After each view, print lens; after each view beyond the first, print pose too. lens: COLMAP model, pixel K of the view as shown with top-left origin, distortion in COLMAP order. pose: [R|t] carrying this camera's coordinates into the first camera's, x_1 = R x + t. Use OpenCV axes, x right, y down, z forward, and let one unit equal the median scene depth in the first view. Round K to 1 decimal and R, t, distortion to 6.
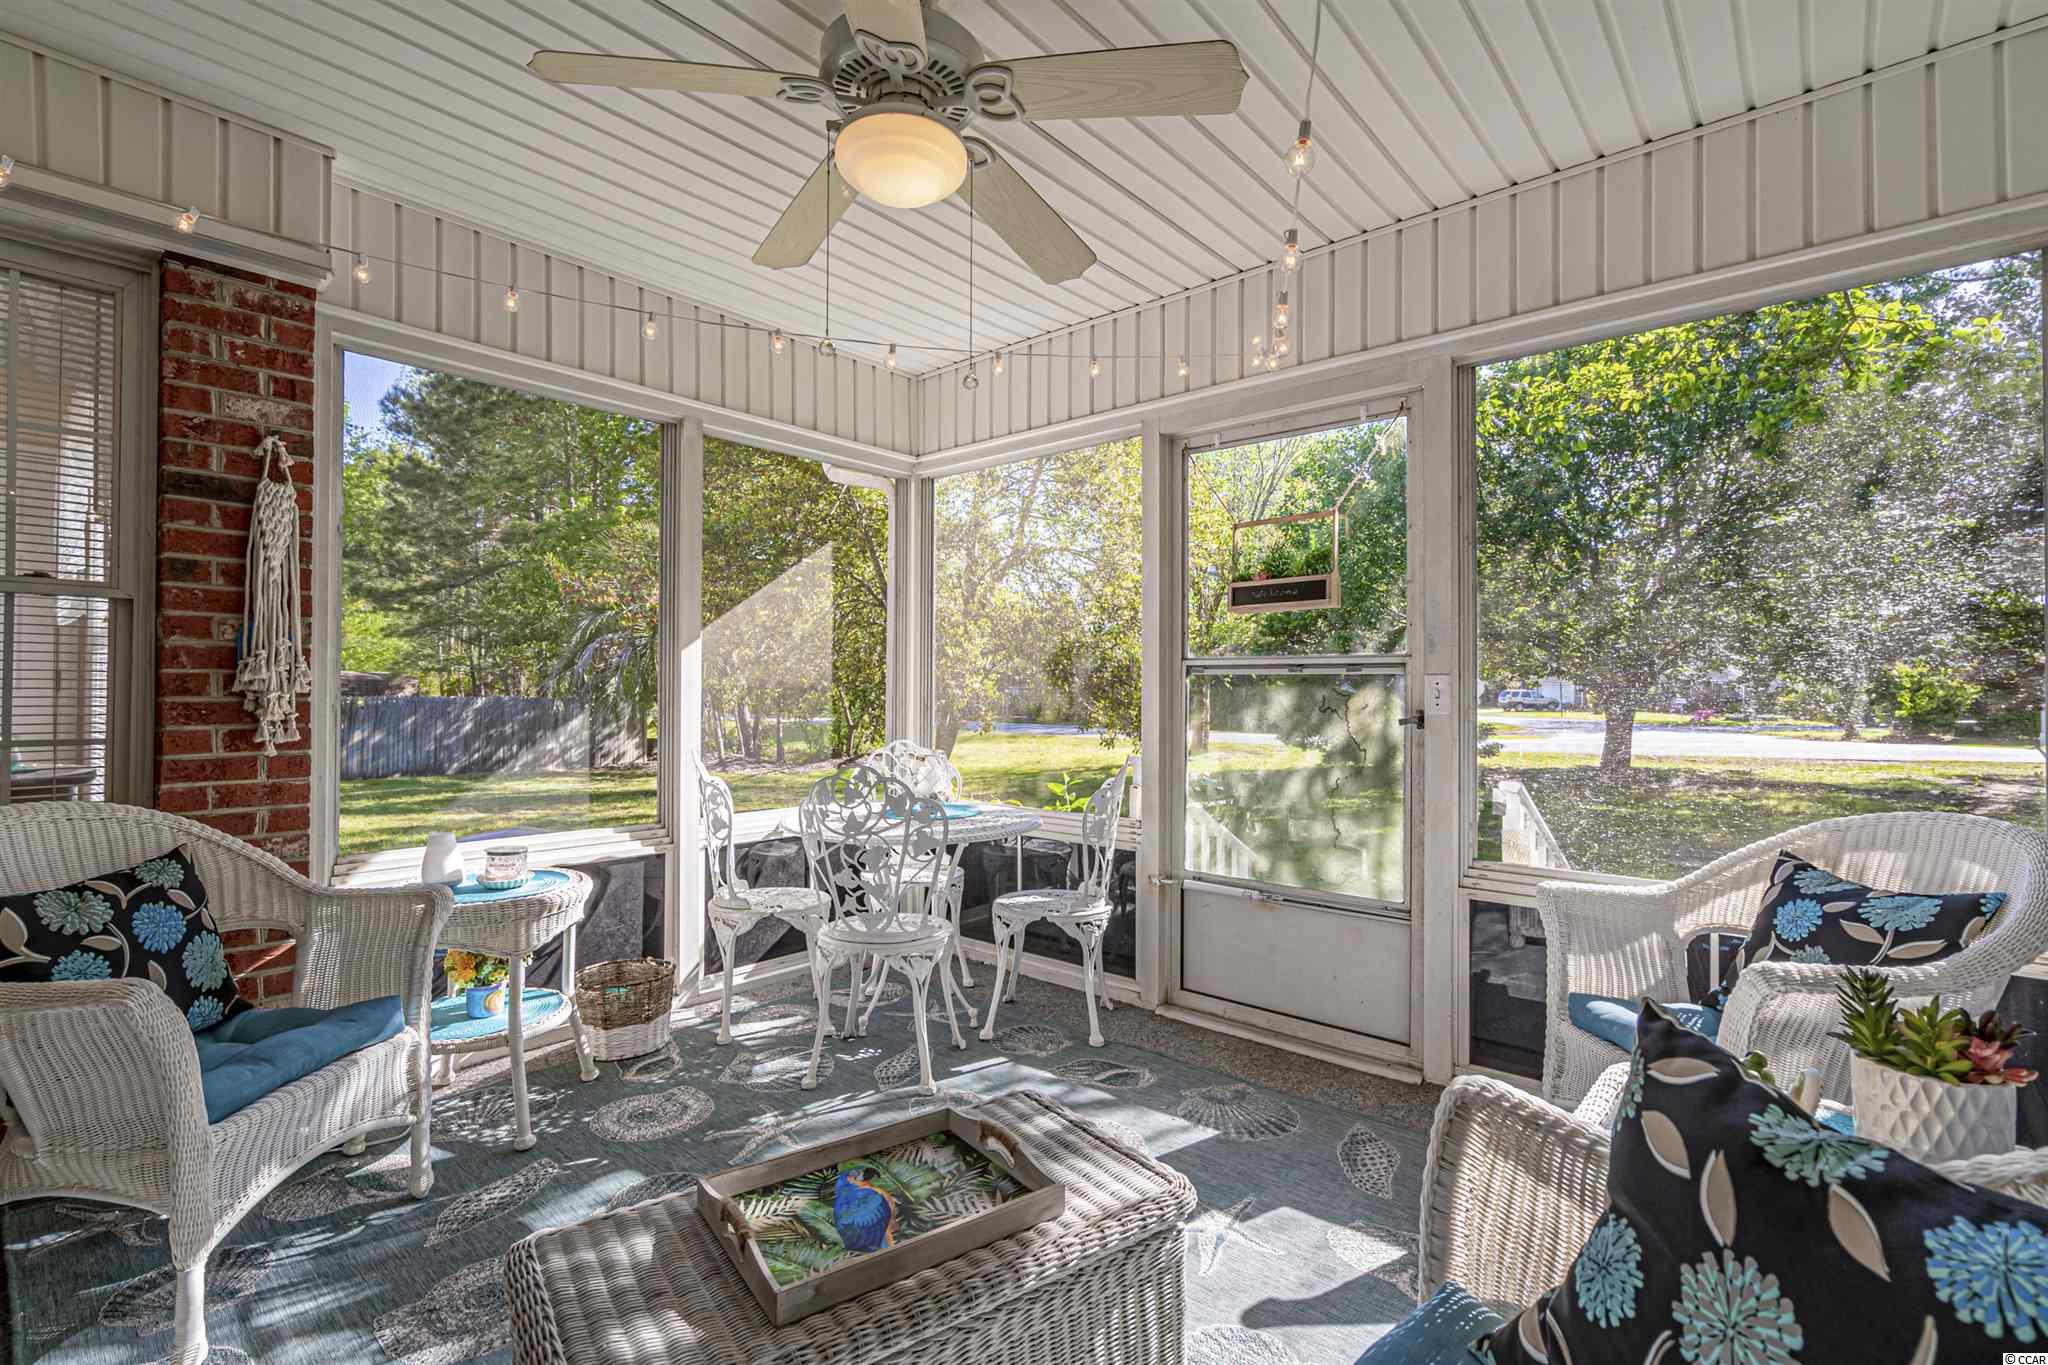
lens RADIAL K [[934.5, 0, 1019.9], [0, 934.5, 681.7], [0, 0, 1]] dist [-0.004165, 0.000295]
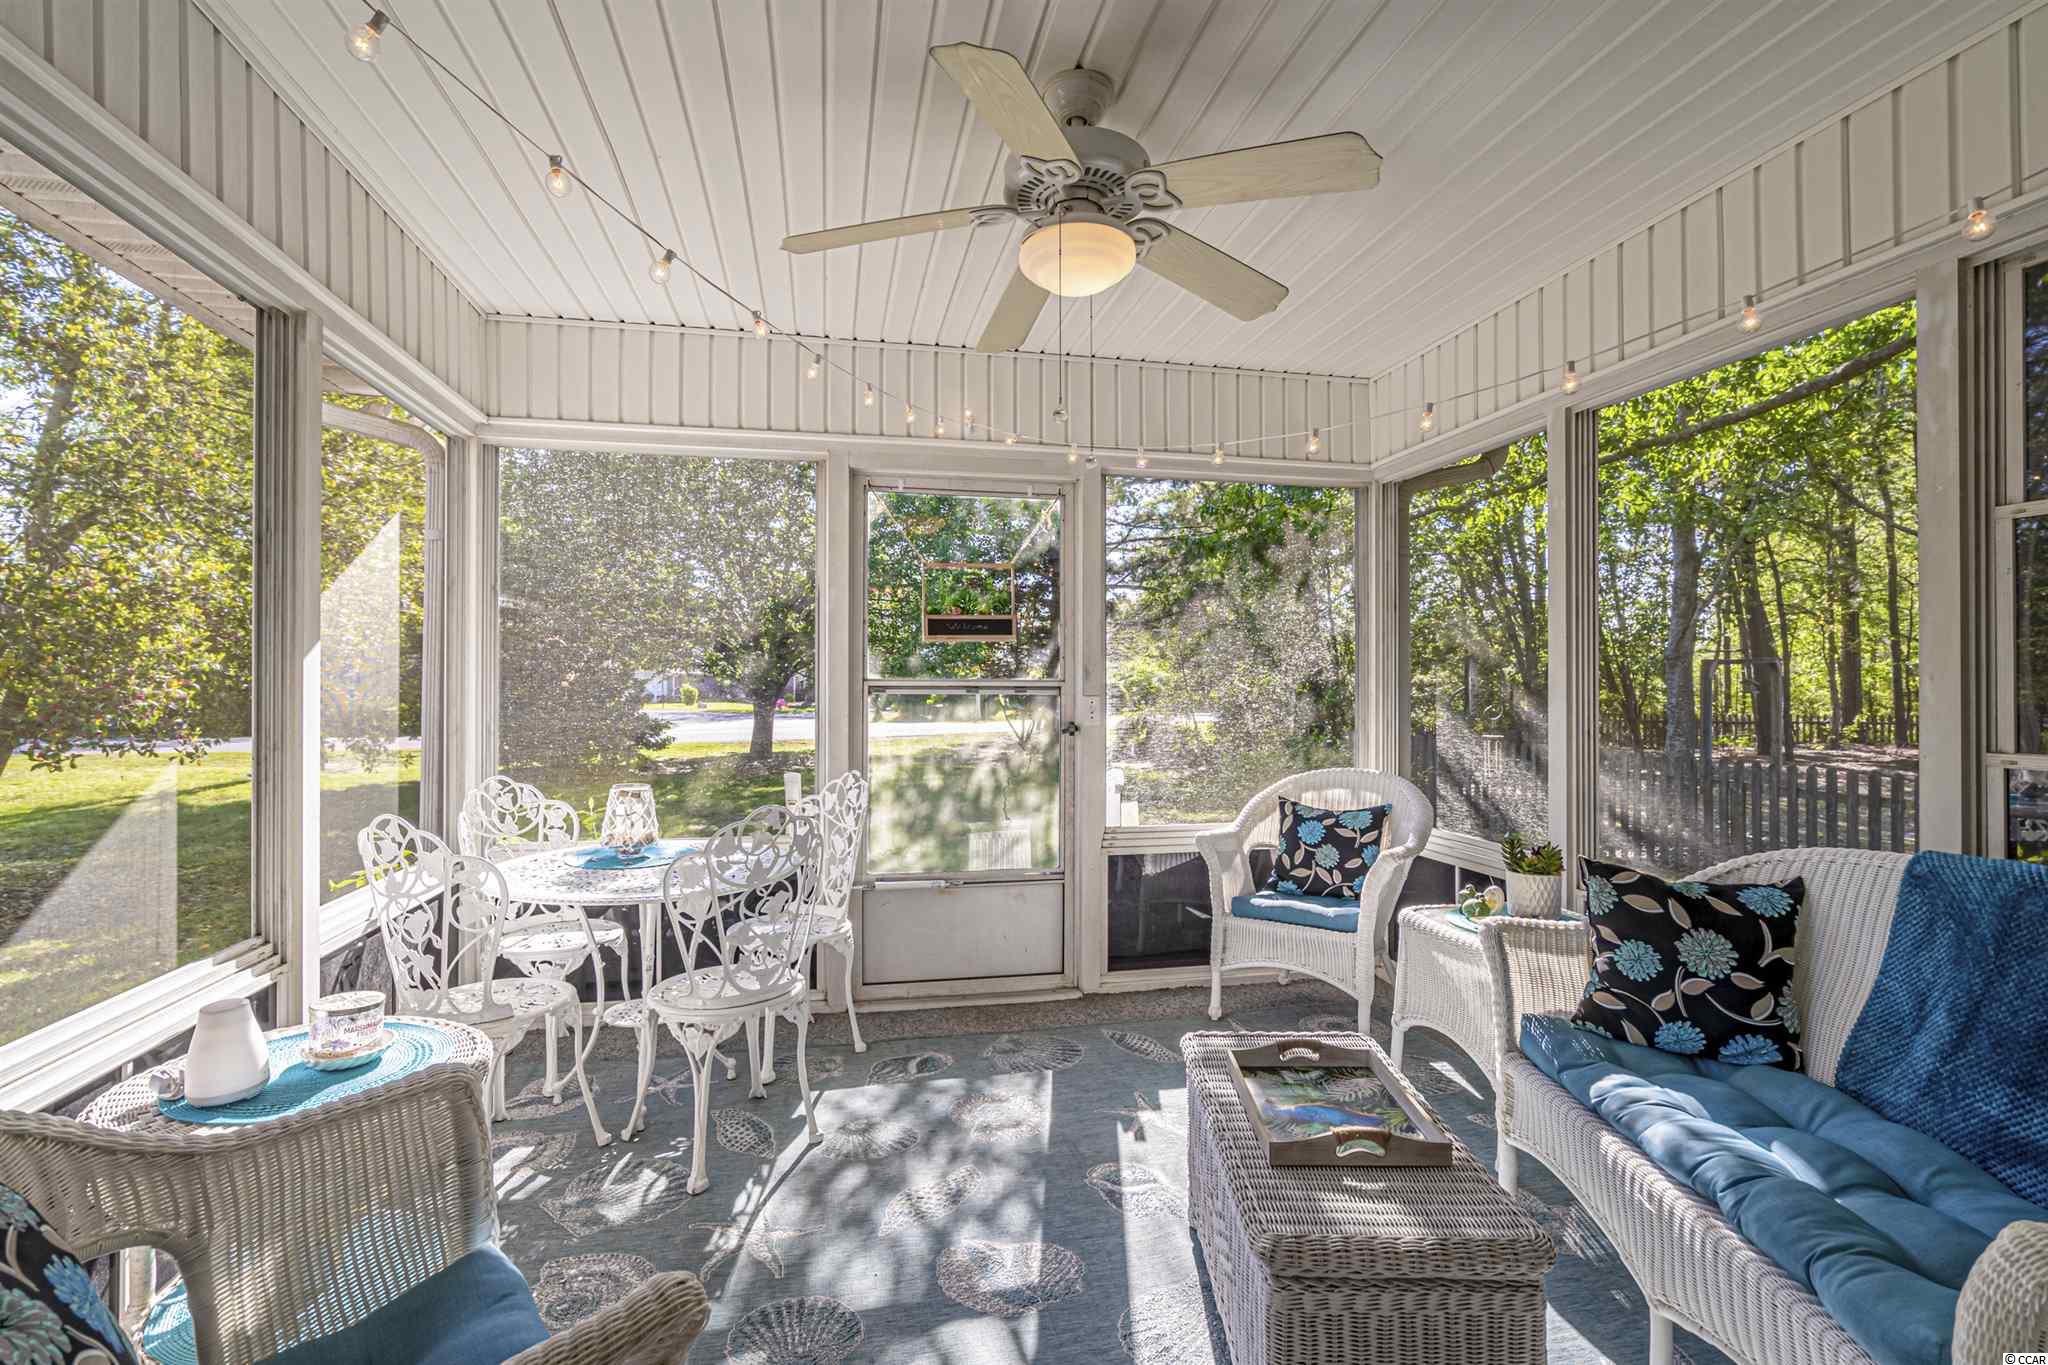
lens RADIAL K [[939.3, 0, 1026.9], [0, 939.3, 680.7], [0, 0, 1]] dist [-0.001708, 0.000215]
pose [[0.601194, -0.001034, 0.799103, -0.674747], [-0.005166, 0.999973, 0.005180, -0.034782], [-0.799087, -0.007242, 0.601172, 0.228215]]
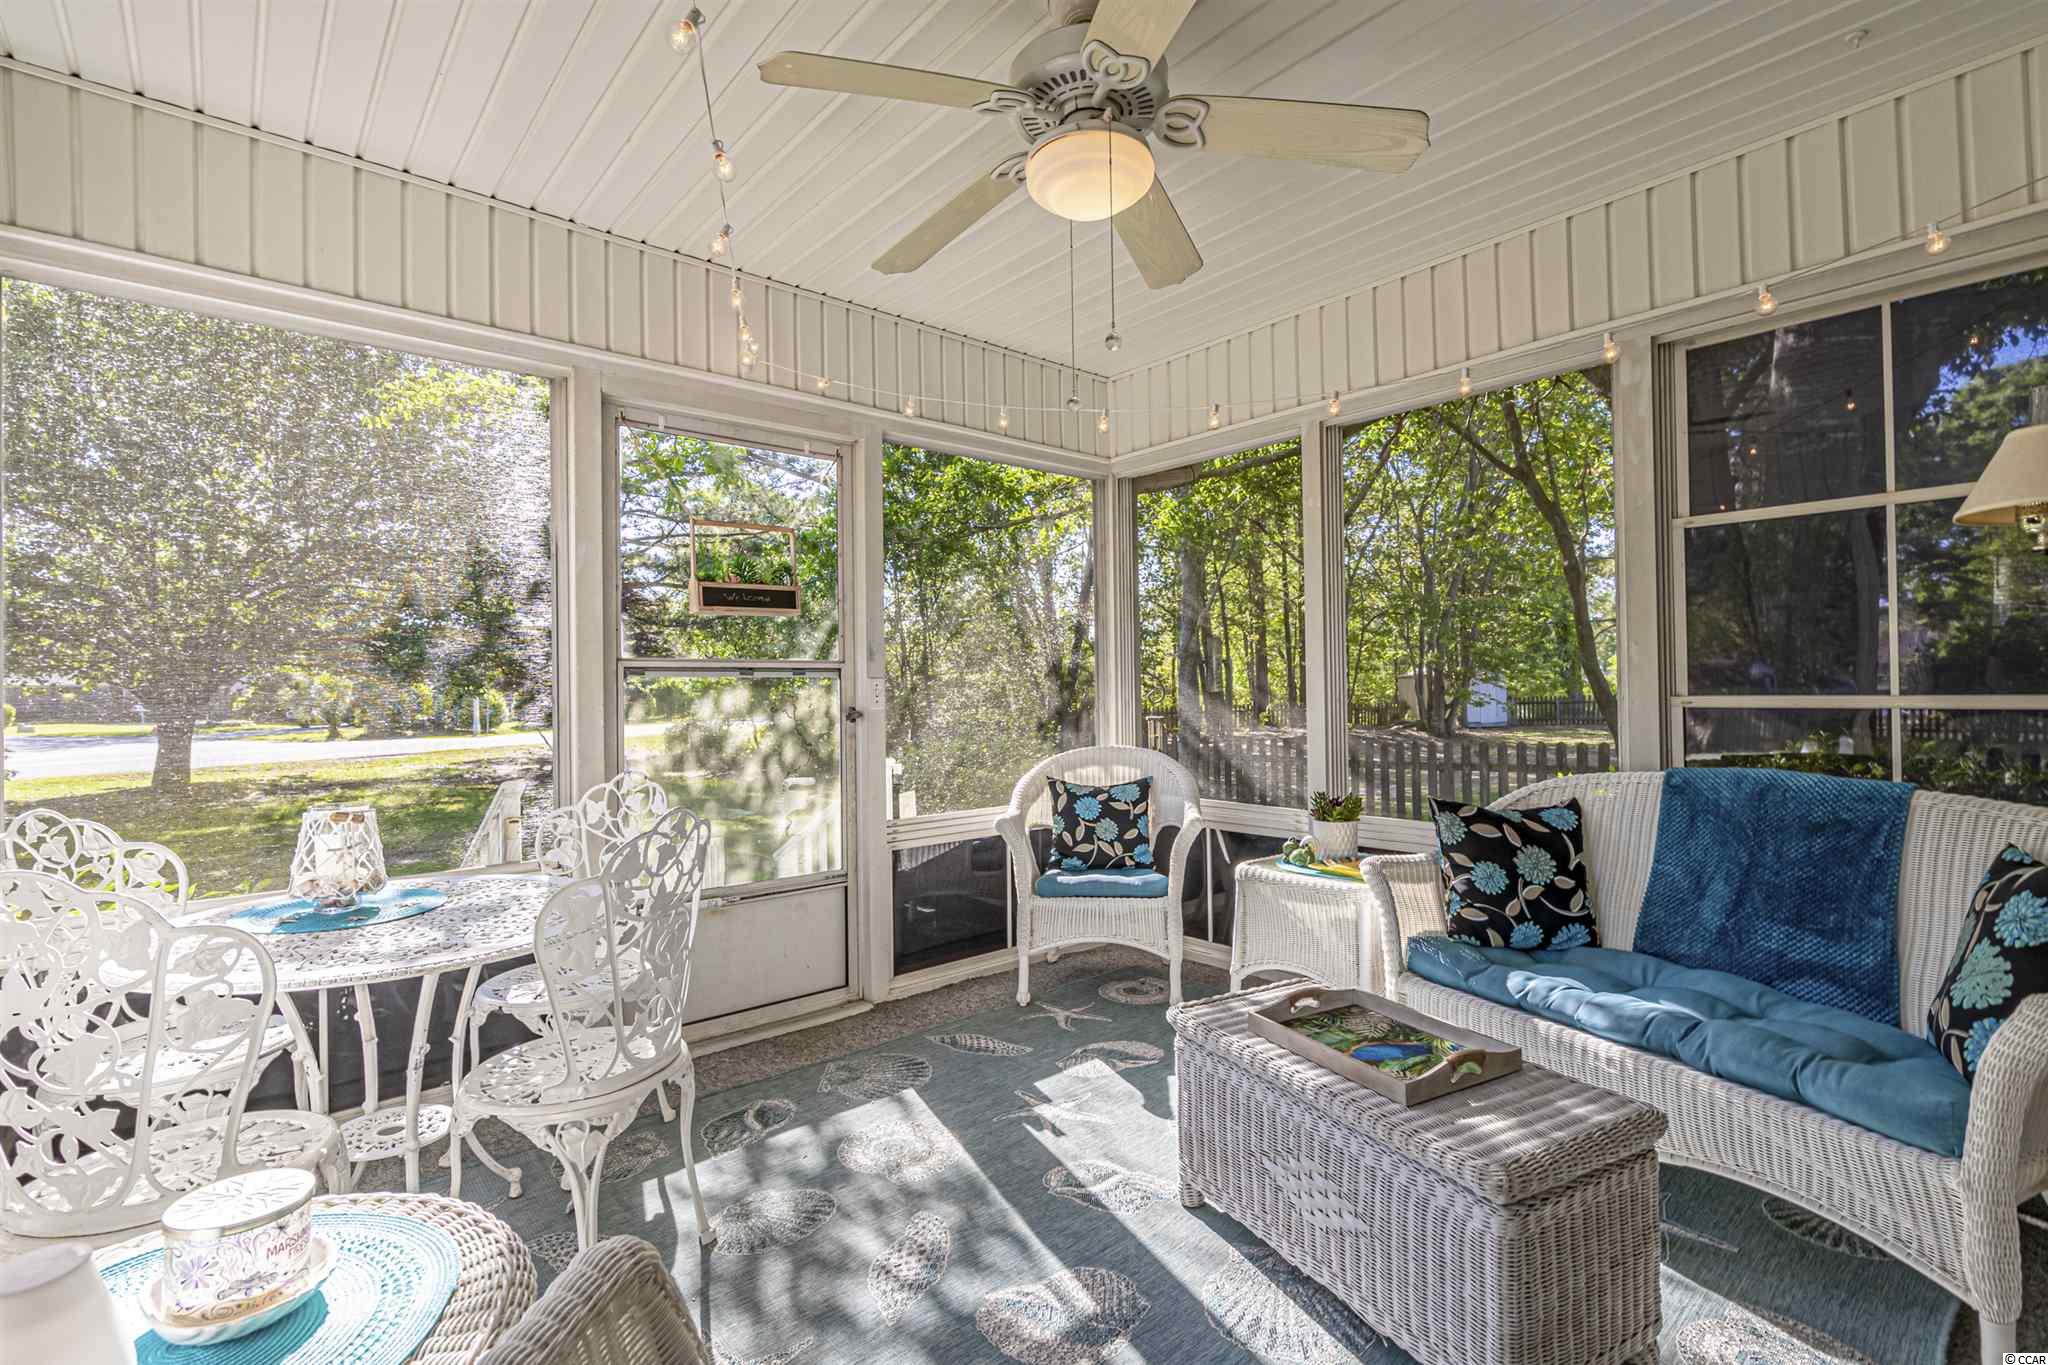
lens RADIAL K [[929.3, 0, 1024.0], [0, 929.3, 682.5], [0, 0, 1]] dist [-0.010245, 0.003970]
pose [[0.141992, -0.001108, 0.989867, -0.722867], [0.006025, 0.999982, 0.000255, -0.001459], [-0.989849, 0.005928, 0.141996, 0.585865]]
